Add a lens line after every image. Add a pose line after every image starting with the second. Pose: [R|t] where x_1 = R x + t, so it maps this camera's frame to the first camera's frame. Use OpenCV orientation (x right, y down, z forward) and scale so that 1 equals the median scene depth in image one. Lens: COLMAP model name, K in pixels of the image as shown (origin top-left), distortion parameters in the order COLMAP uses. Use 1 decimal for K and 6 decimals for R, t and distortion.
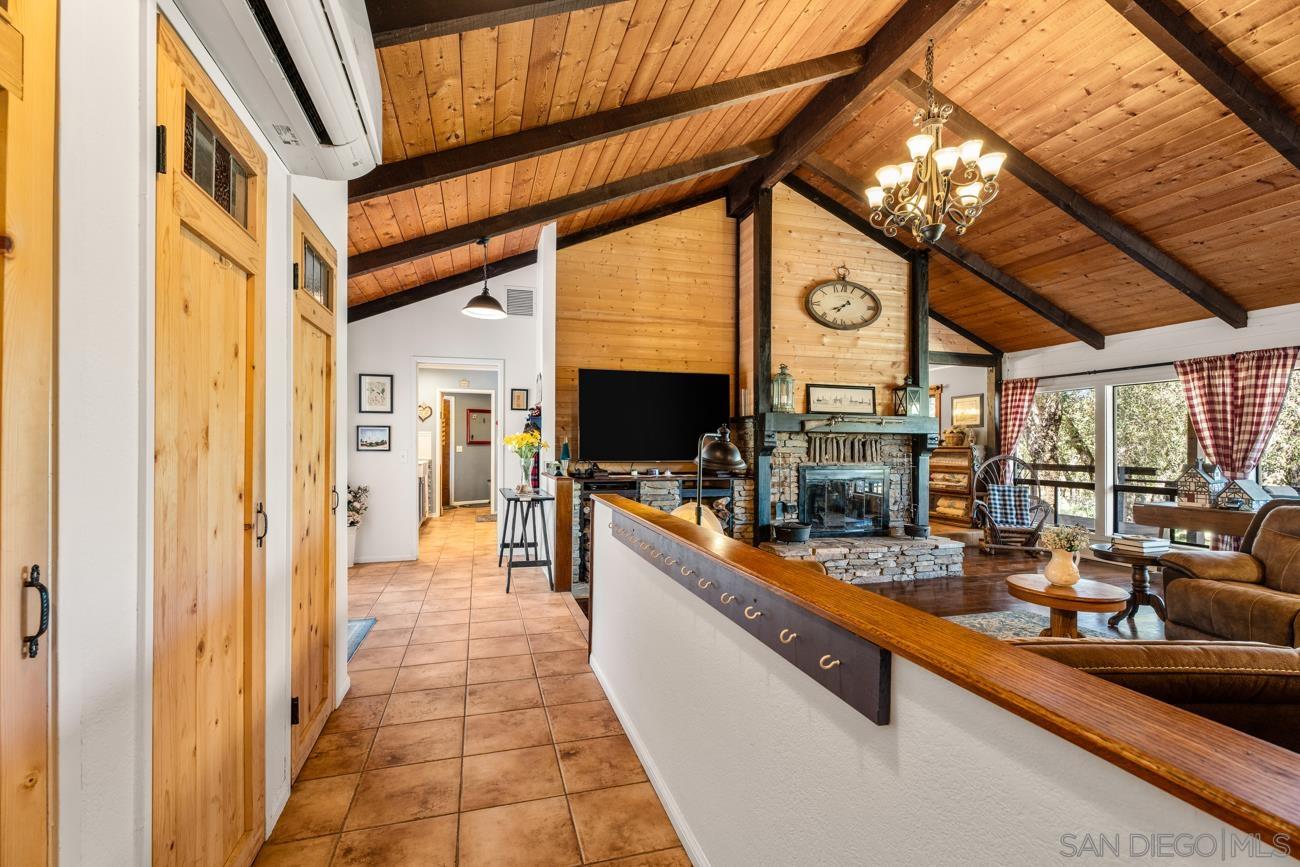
lens RADIAL K [[578.9, 0, 653.0], [0, 578.9, 441.8], [0, 0, 1]] dist [0.001386, -0.000407]
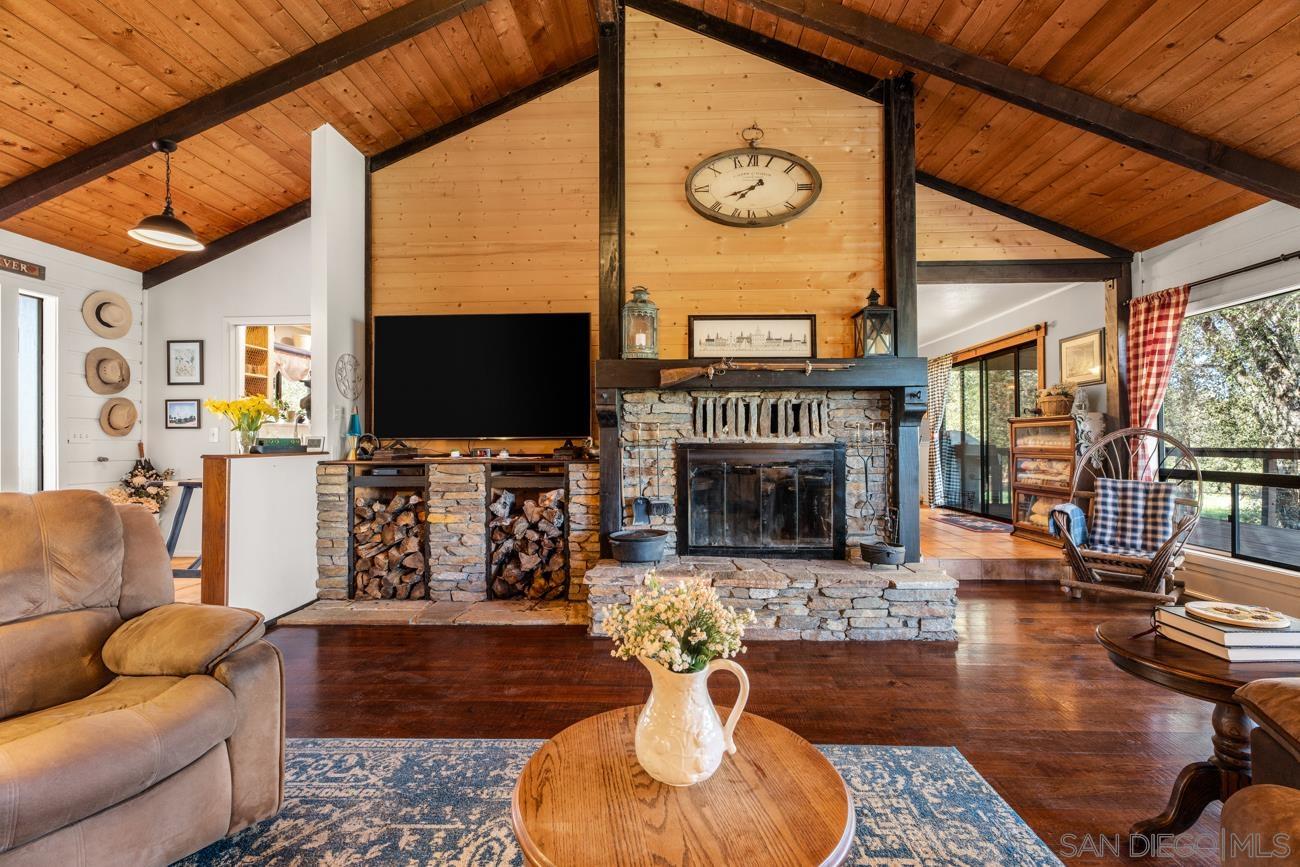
lens RADIAL K [[578.9, 0, 647.3], [0, 578.9, 433.9], [0, 0, 1]] dist [0.001386, -0.000407]
pose [[0.944308, -0.012740, -0.328815, 0.439101], [0.010723, 0.999911, -0.007948, 0.036459], [0.328887, 0.003980, 0.944361, 0.383581]]
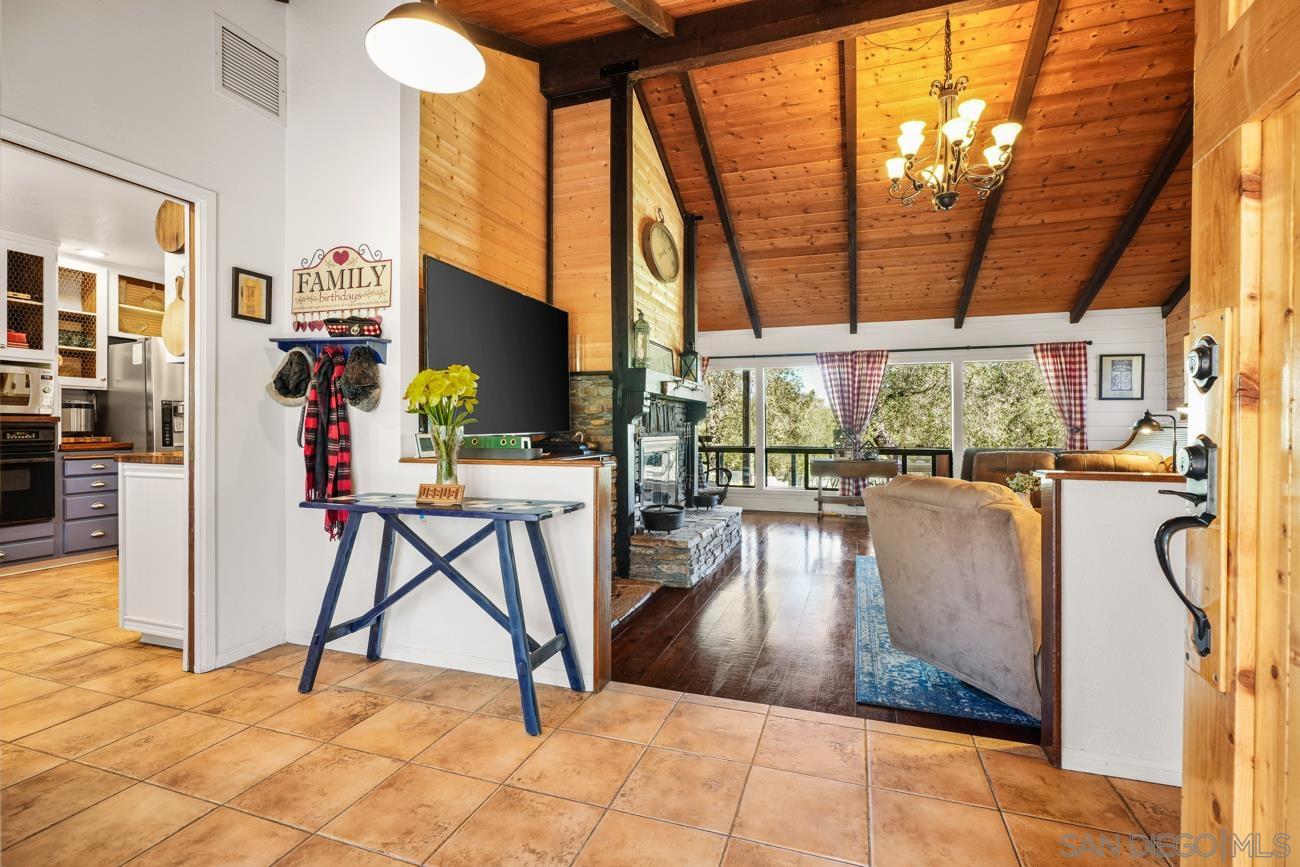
lens RADIAL K [[578.9, 0, 666.0], [0, 578.9, 432.5], [0, 0, 1]] dist [0.001386, -0.000407]
pose [[0.589735, -0.014290, 0.807470, -0.391458], [-0.000237, 0.999840, 0.017867, 0.020949], [-0.807597, -0.010728, 0.589638, 0.485192]]
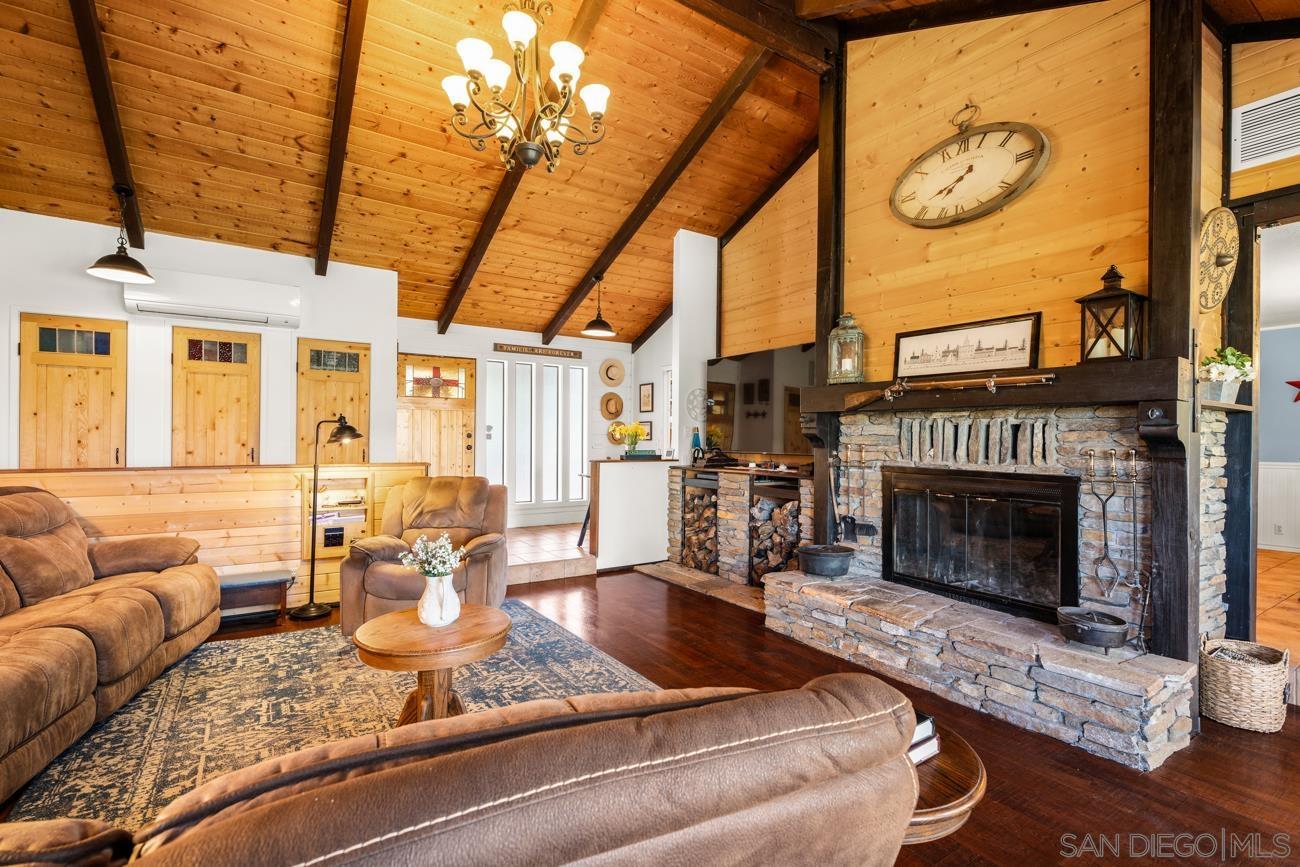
lens RADIAL K [[578.9, 0, 649.5], [0, 578.9, 442.0], [0, 0, 1]] dist [0.001386, -0.000407]
pose [[0.294695, 0.003832, -0.955584, 0.794460], [-0.003844, 0.999989, 0.002825, 0.015205], [0.955584, 0.002841, 0.294706, 0.574365]]
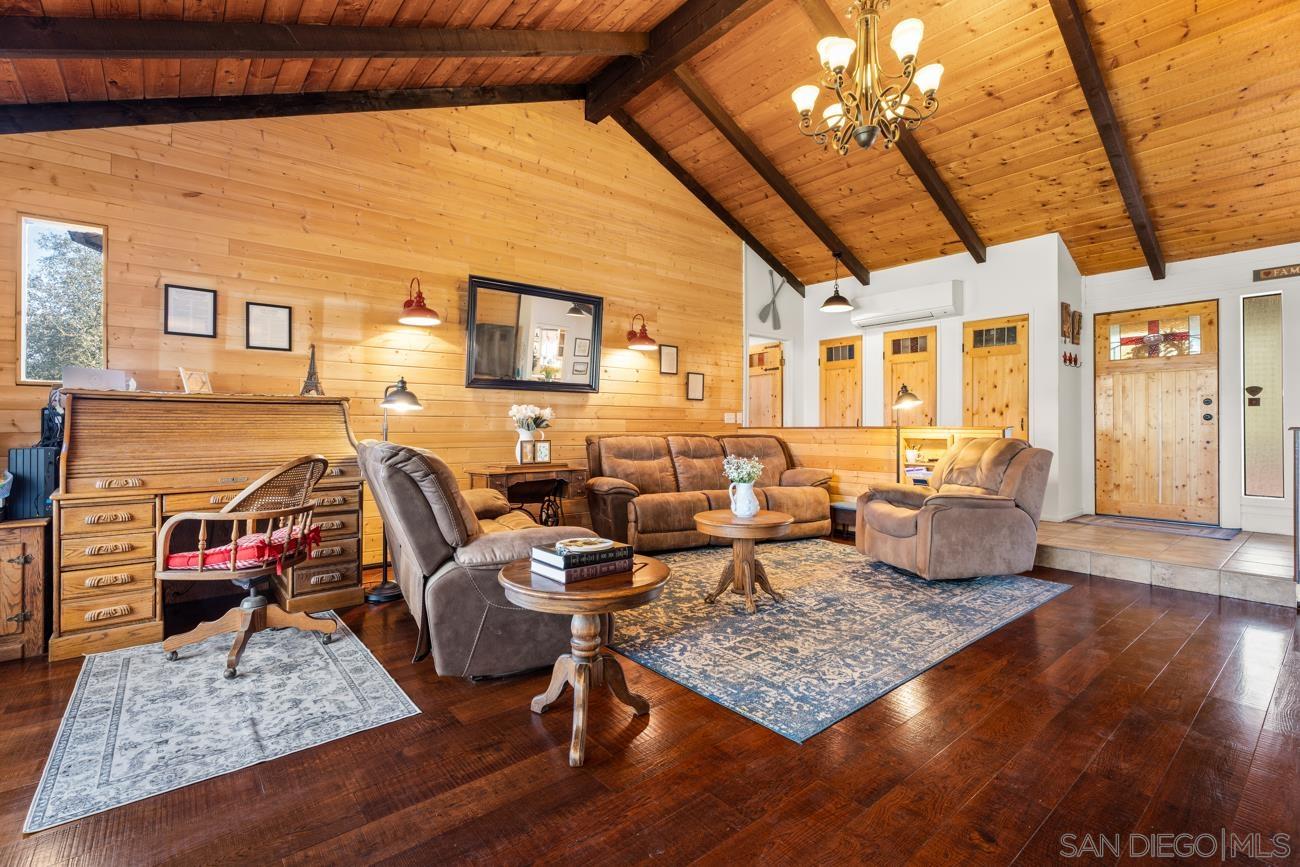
lens RADIAL K [[578.9, 0, 651.9], [0, 578.9, 423.1], [0, 0, 1]] dist [0.001386, -0.000407]
pose [[-0.919476, -0.008485, -0.393055, 0.700108], [-0.004309, 0.999925, -0.011506, 0.052323], [0.393123, -0.008886, -0.919443, 1.042590]]
